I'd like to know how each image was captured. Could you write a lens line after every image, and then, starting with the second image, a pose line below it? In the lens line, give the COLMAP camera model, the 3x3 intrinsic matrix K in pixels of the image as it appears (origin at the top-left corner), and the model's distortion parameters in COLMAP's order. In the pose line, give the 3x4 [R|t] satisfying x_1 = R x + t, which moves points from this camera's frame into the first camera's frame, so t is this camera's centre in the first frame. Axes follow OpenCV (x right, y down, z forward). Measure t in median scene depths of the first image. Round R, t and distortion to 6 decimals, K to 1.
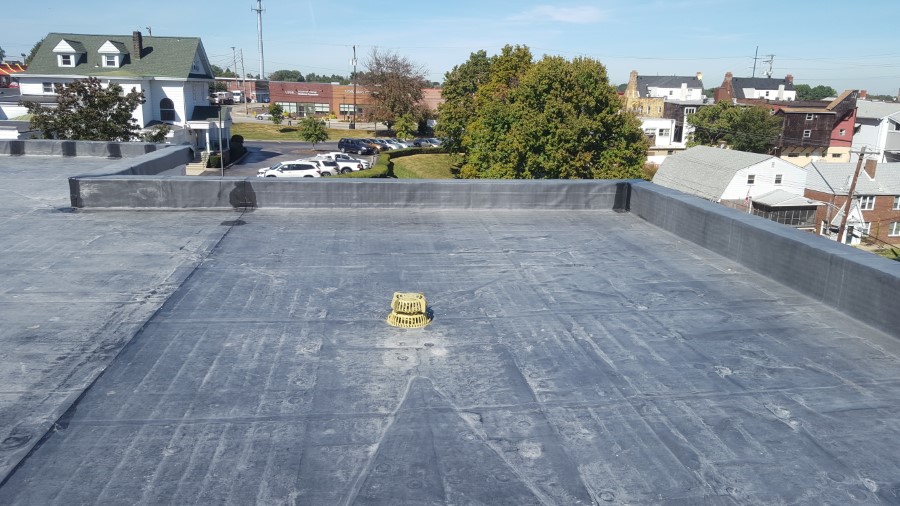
lens RADIAL K [[659.5, 0, 450.0], [0, 659.5, 253.0], [0, 0, 1]] dist [0.099632, -0.165934]
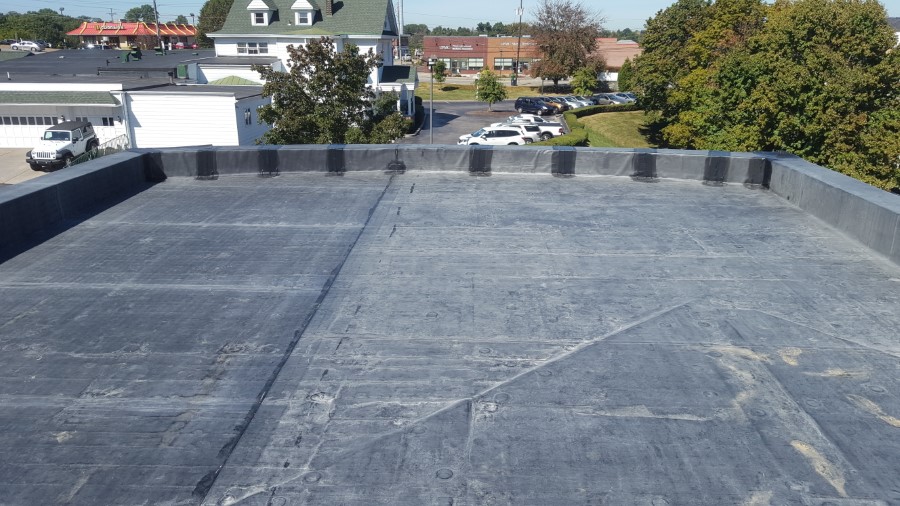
lens RADIAL K [[659.5, 0, 450.0], [0, 659.5, 253.0], [0, 0, 1]] dist [0.099632, -0.165934]
pose [[0.985502, 0.027706, -0.167387, -0.138481], [-0.016344, 0.997491, 0.068880, -0.027941], [0.168875, -0.065146, 0.983482, 0.097979]]
